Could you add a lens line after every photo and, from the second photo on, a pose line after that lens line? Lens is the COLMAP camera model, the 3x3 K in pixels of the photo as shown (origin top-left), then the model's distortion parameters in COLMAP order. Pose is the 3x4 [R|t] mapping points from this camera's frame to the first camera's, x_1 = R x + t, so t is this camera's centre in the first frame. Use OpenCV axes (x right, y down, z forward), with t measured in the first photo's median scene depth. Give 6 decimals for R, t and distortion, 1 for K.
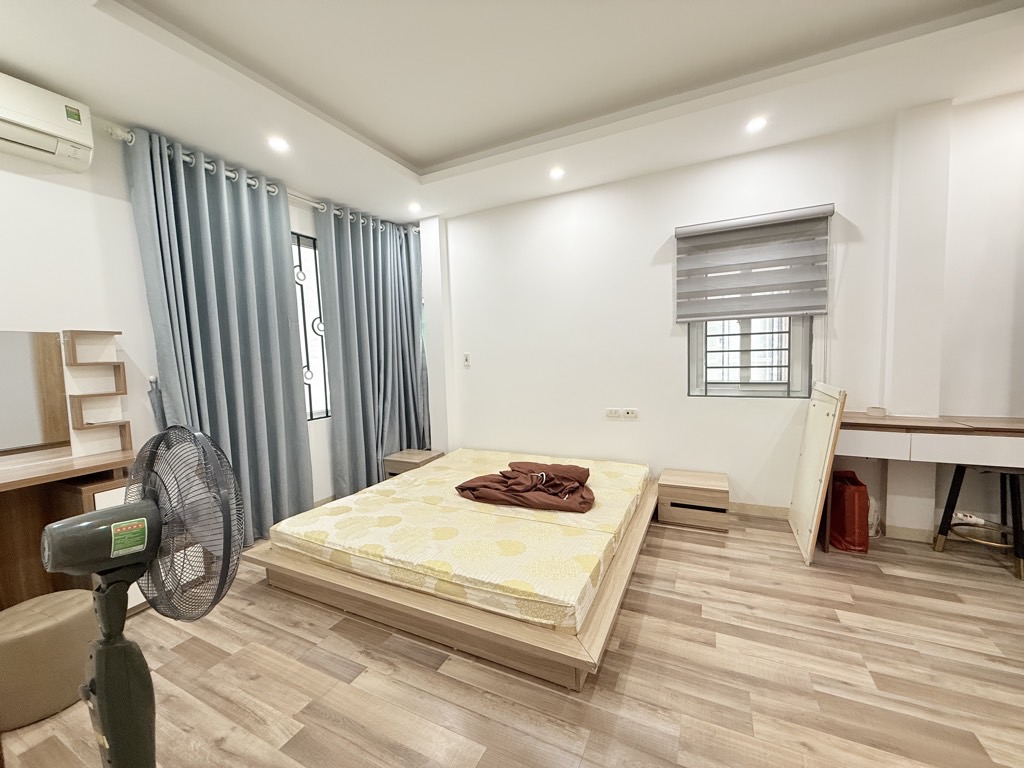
lens RADIAL K [[403.9, 0, 518.4], [0, 403.9, 392.1], [0, 0, 1]] dist [0.000355, -0.000229]
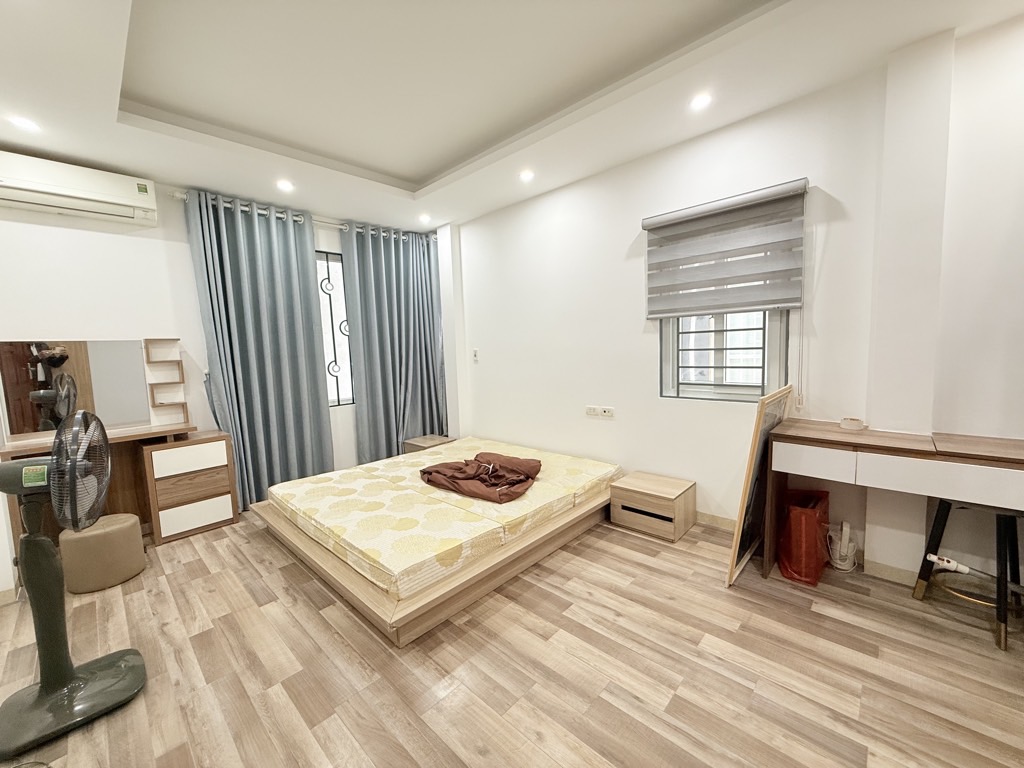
lens RADIAL K [[403.9, 0, 512.0], [0, 403.9, 392.5], [0, 0, 1]] dist [0.000355, -0.000229]
pose [[0.956123, 0.030814, -0.291342, 0.482330], [-0.022267, 0.999220, 0.032607, -0.030671], [0.292119, -0.024688, 0.956063, -0.007996]]
